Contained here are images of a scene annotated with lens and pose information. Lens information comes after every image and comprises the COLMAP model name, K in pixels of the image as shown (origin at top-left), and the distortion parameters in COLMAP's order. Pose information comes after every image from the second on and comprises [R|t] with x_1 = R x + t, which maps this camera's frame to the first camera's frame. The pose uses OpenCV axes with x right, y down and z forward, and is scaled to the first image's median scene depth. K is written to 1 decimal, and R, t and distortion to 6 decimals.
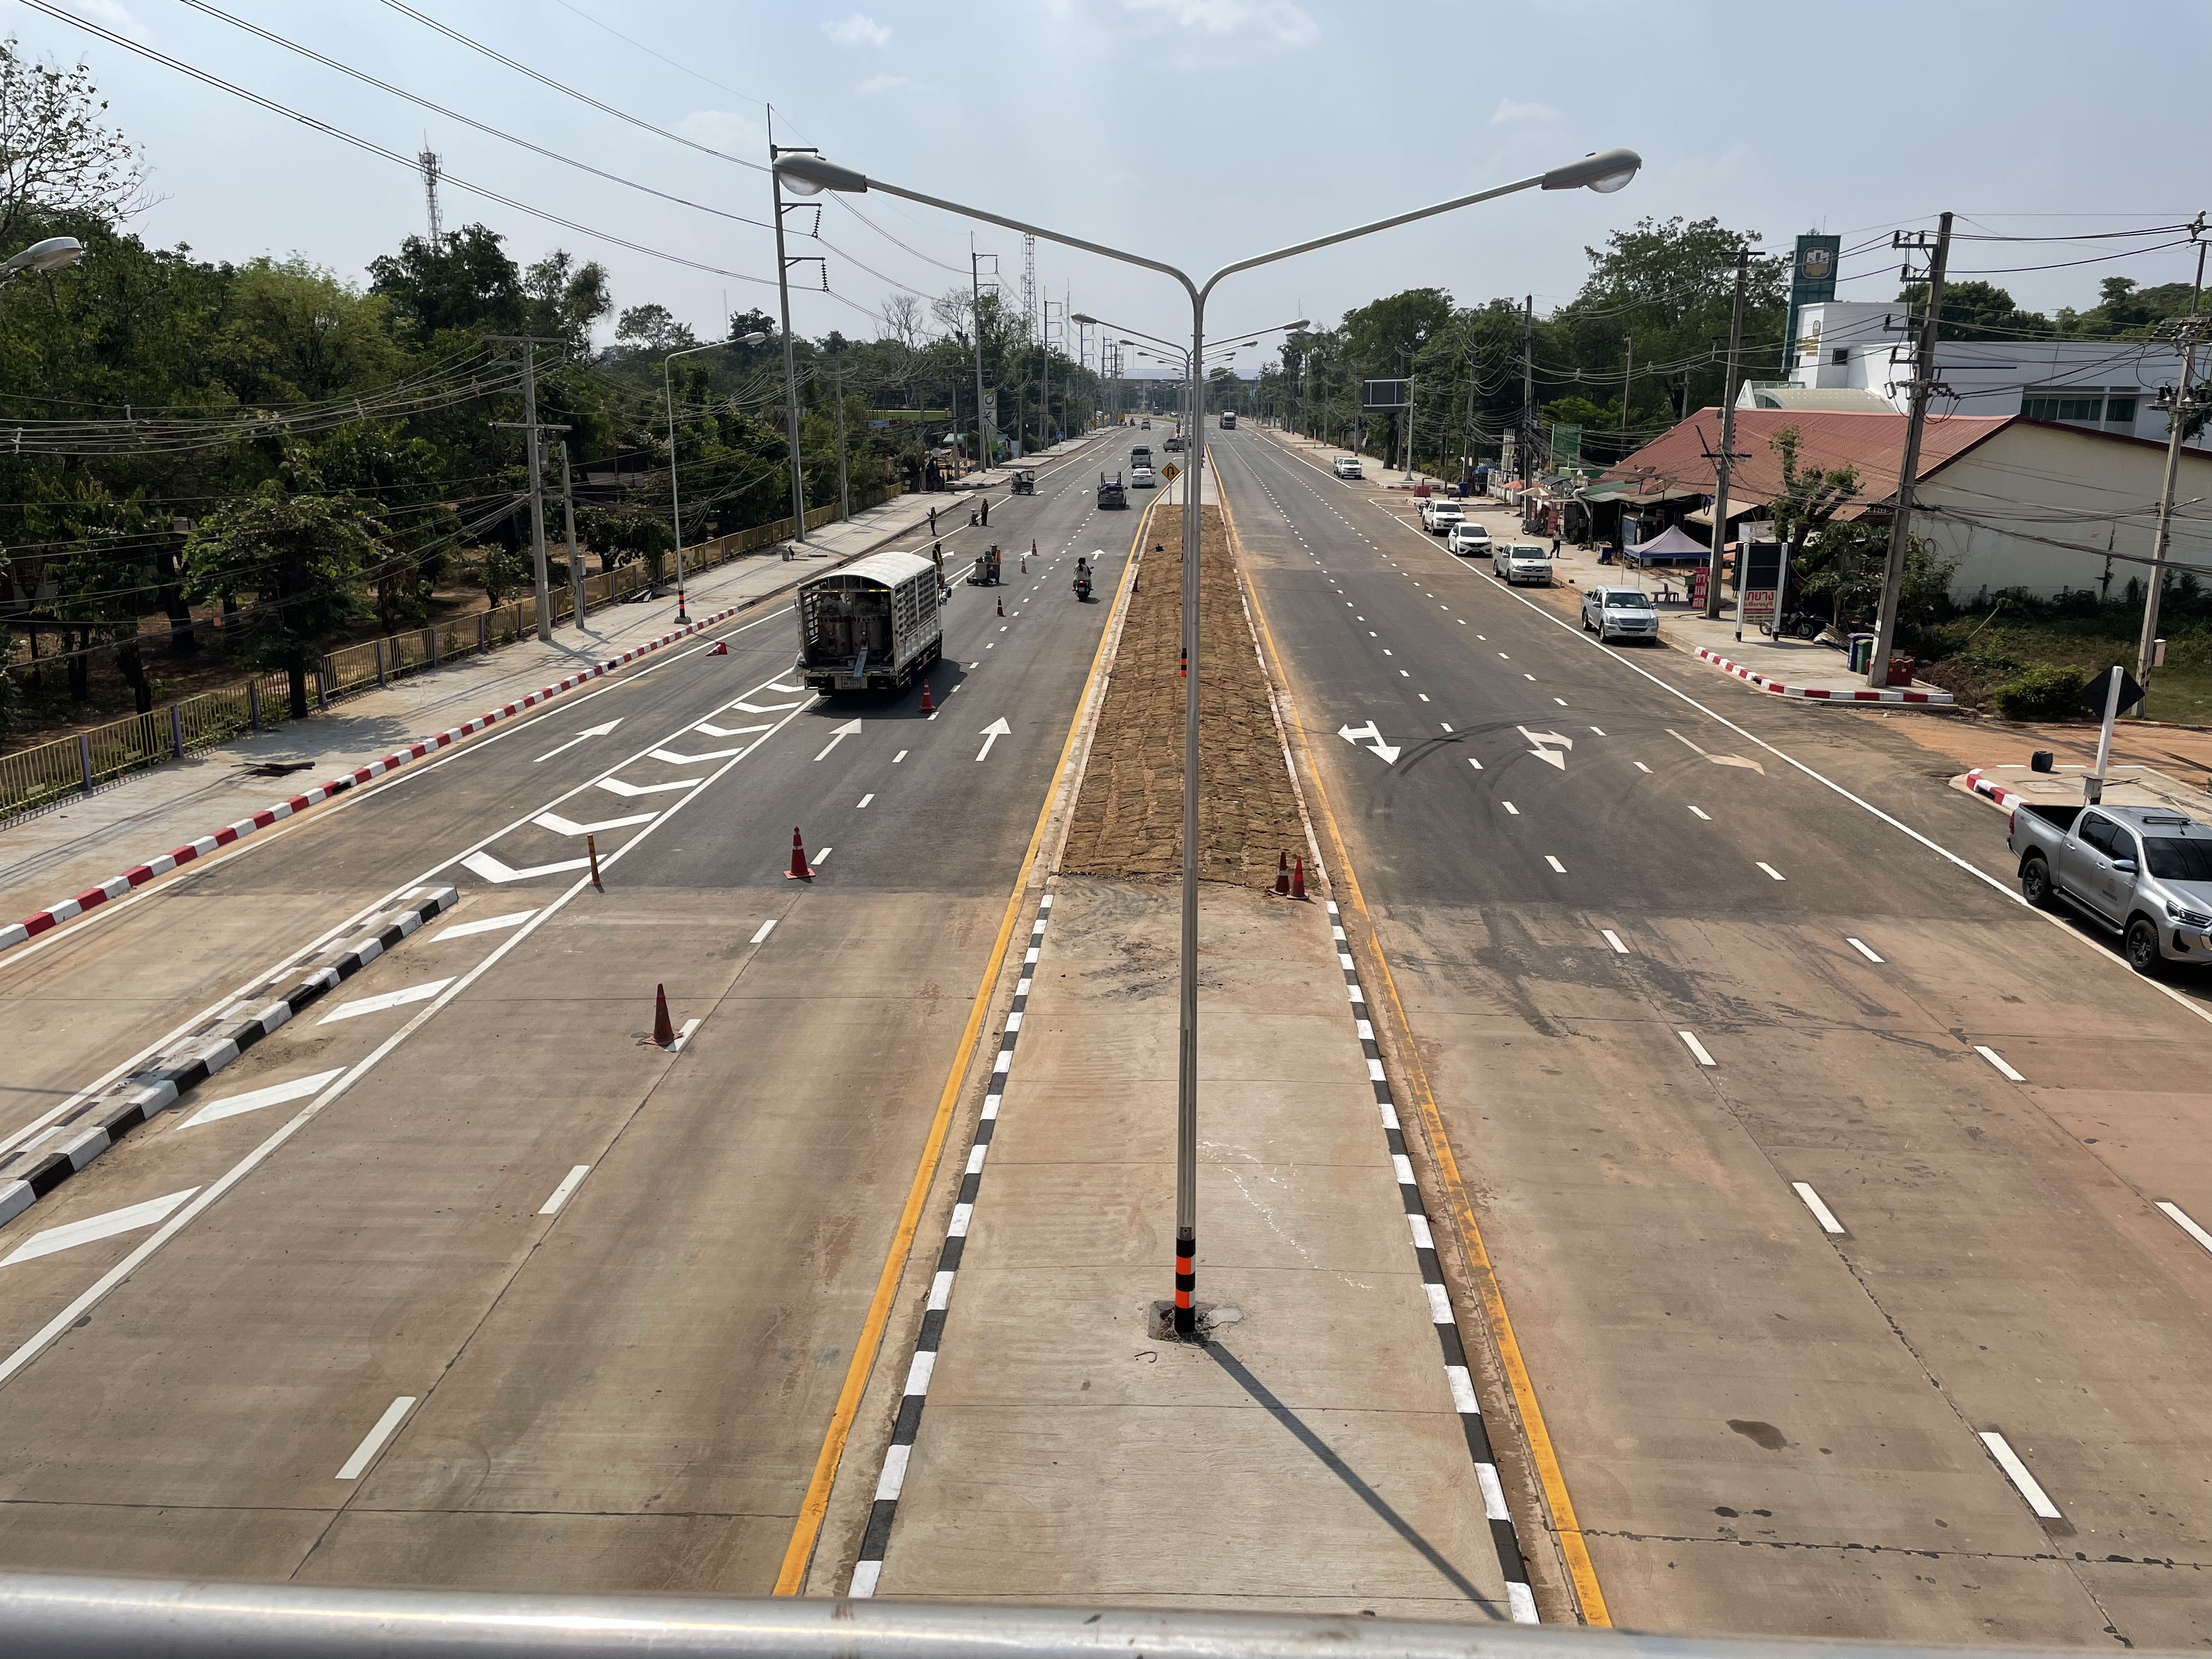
lens RADIAL K [[1692.1, 0, 1111.4], [0, 1692.1, 808.7], [0, 0, 1]] dist [0.087699, -0.110930]
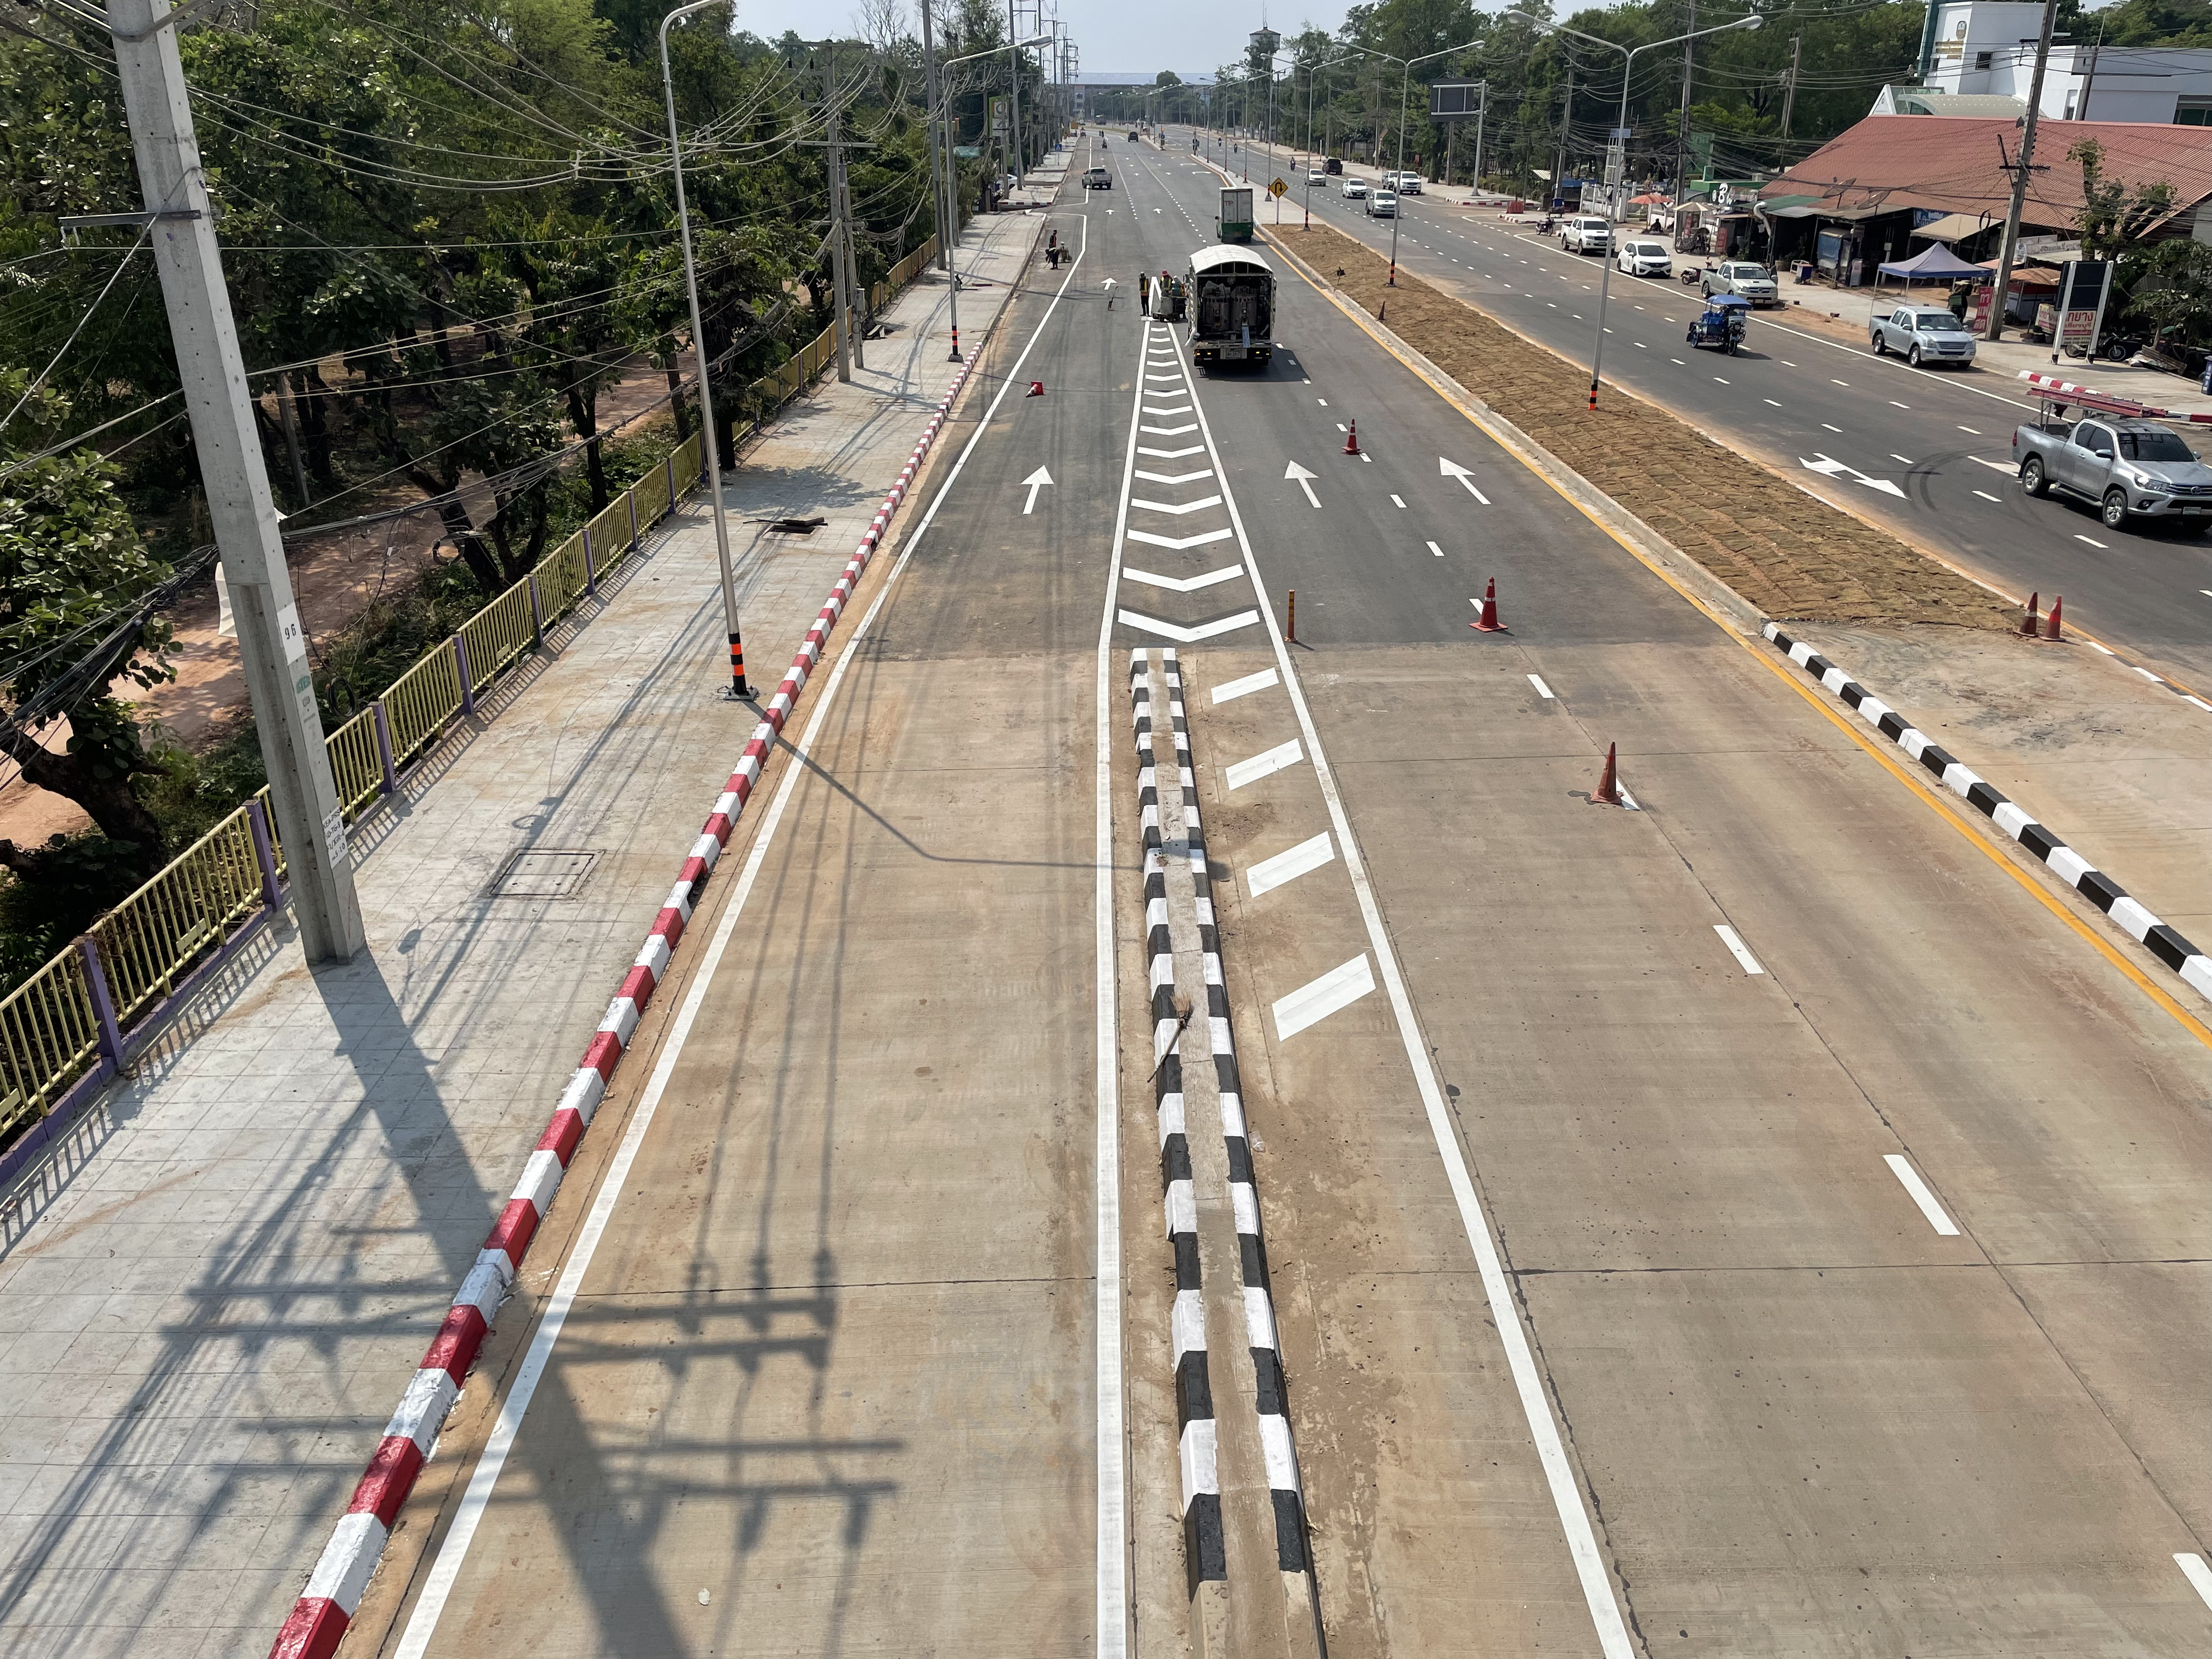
lens RADIAL K [[1692.1, 0, 1111.4], [0, 1692.1, 808.7], [0, 0, 1]] dist [0.087699, -0.110930]
pose [[0.998278, -0.025243, 0.052958, -0.474124], [0.016888, 0.988133, 0.152669, -0.011539], [-0.056183, -0.151512, 0.986858, 0.029288]]
